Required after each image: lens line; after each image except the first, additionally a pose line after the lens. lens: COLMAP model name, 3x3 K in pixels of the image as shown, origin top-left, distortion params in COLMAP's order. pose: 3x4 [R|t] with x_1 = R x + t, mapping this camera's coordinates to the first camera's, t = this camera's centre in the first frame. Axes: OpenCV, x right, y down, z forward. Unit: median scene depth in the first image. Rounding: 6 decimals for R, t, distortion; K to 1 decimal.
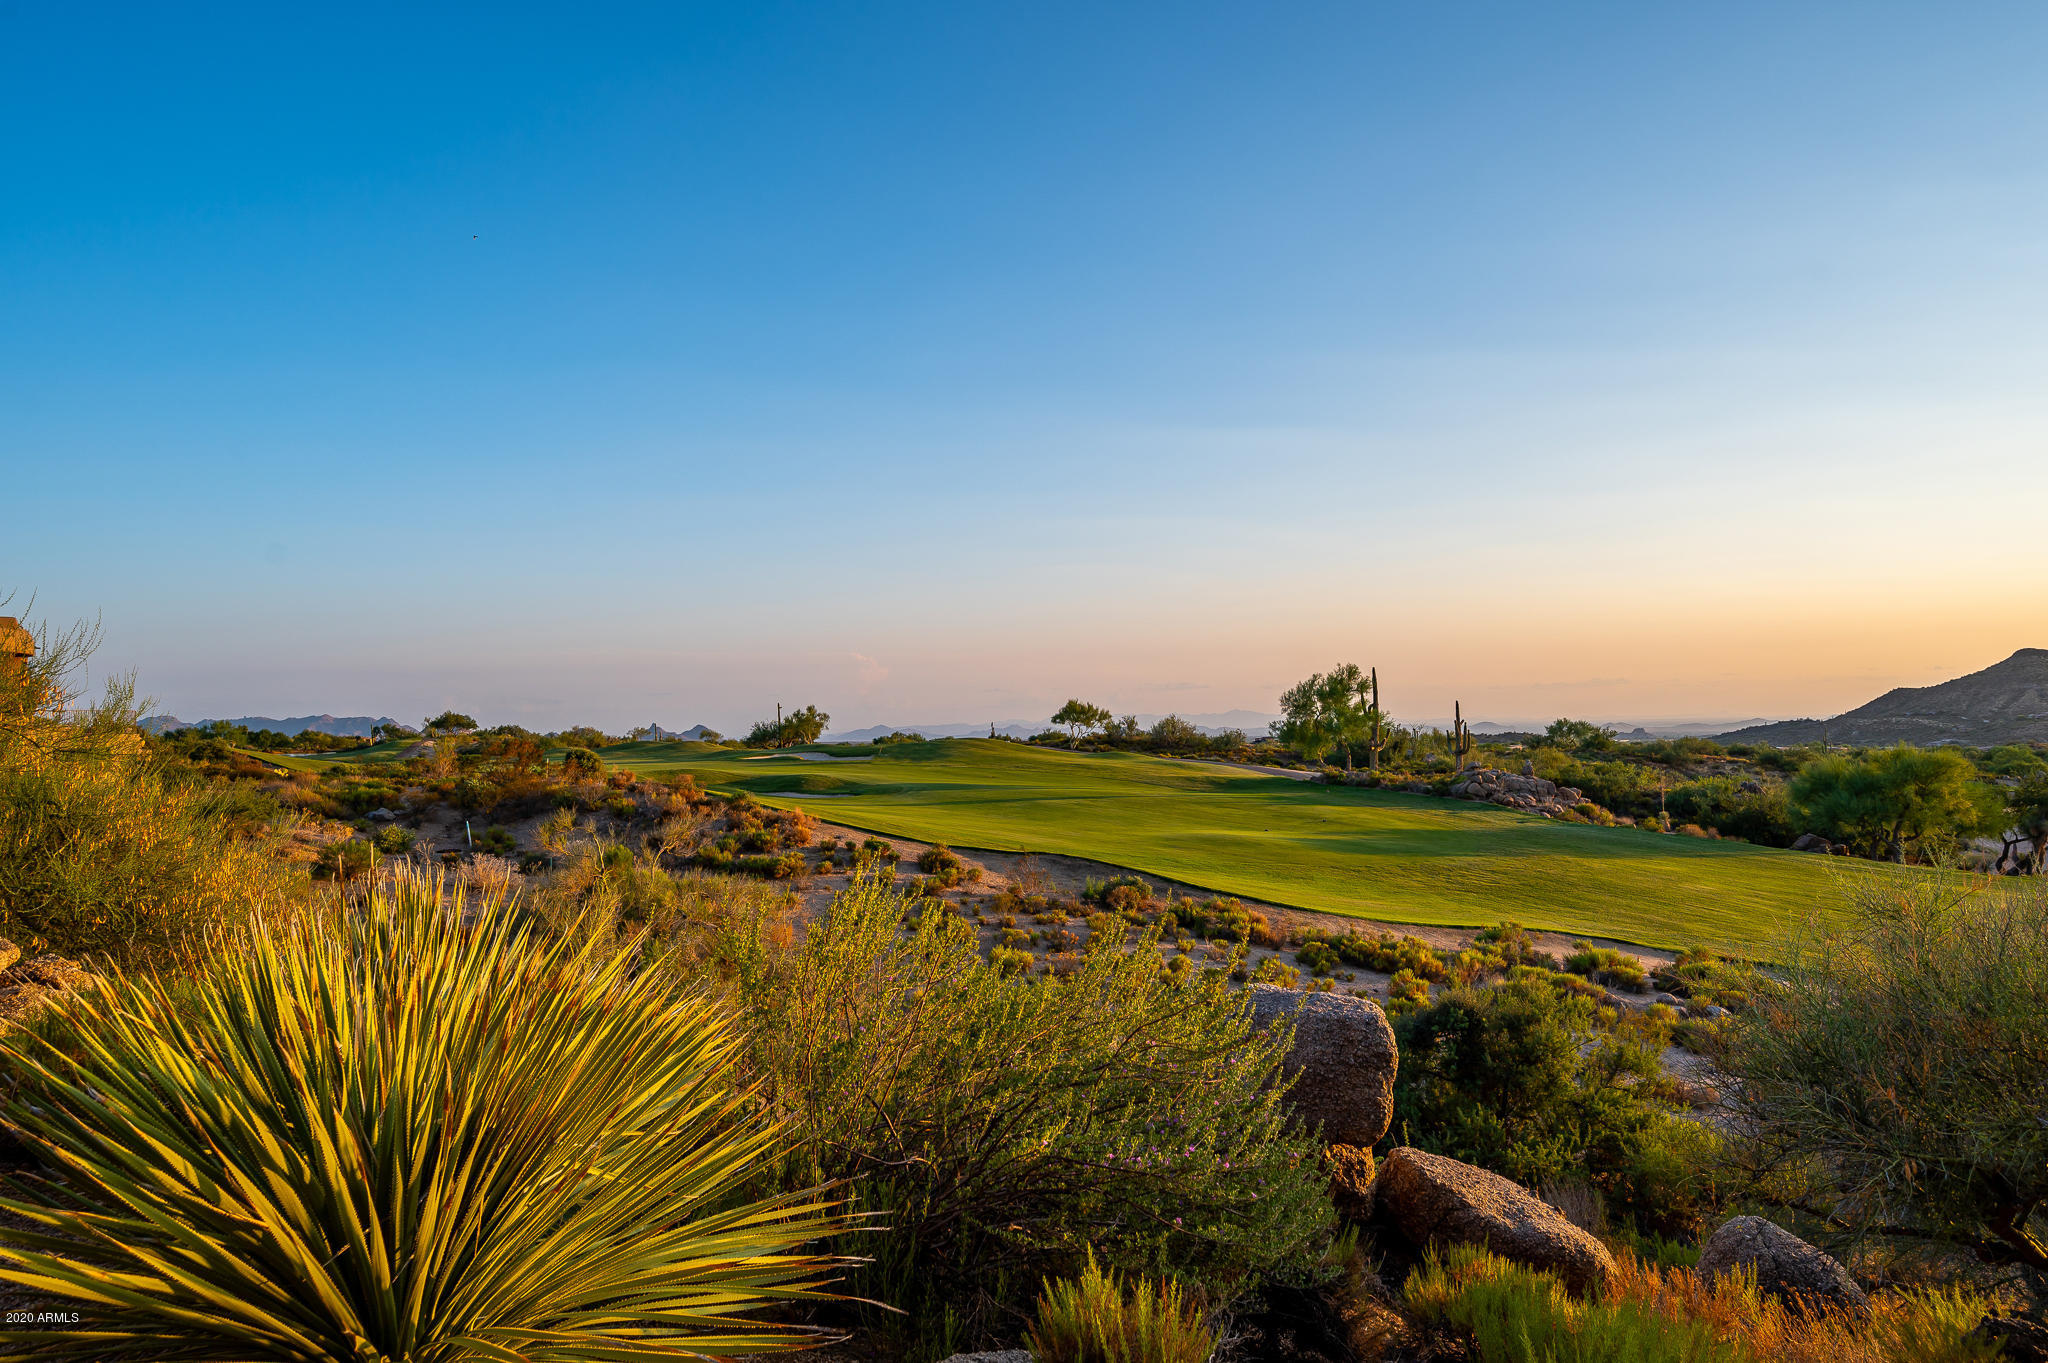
lens RADIAL K [[1203.7, 0, 1024.0], [0, 1203.7, 681.5], [0, 0, 1]] dist [0.000948, 0.001027]
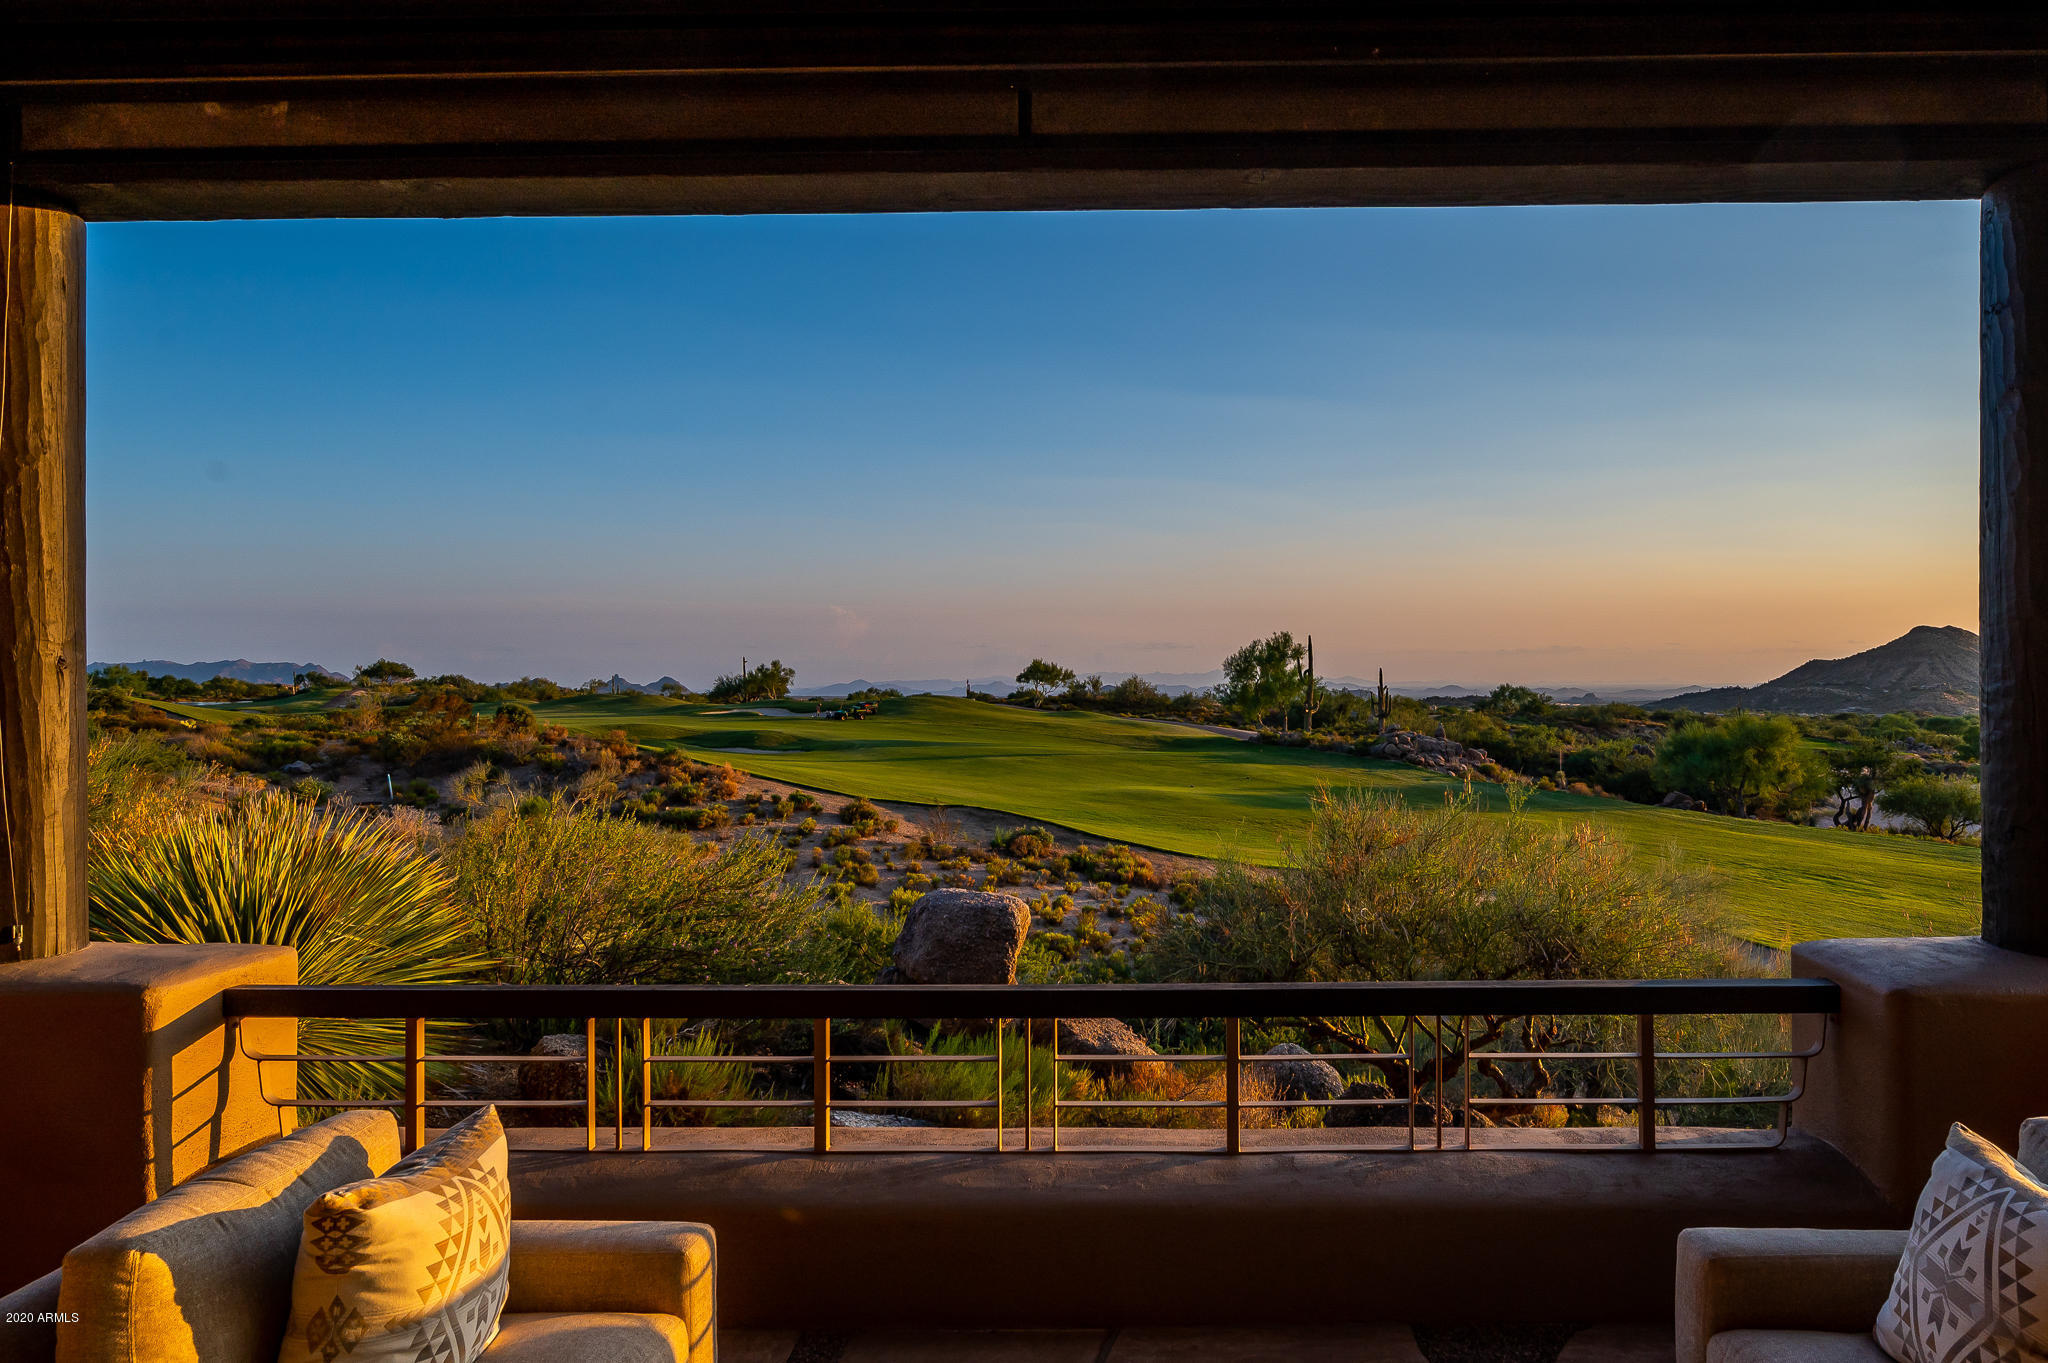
lens RADIAL K [[1024.4, 0, 1024.0], [0, 1024.4, 681.5], [0, 0, 1]] dist [0.001113, -0.000166]
pose [[0.991230, 0.016037, 0.131171, -0.074055], [-0.019200, 0.999554, 0.022879, 0.012367], [-0.130746, -0.025197, 0.991096, 0.120416]]
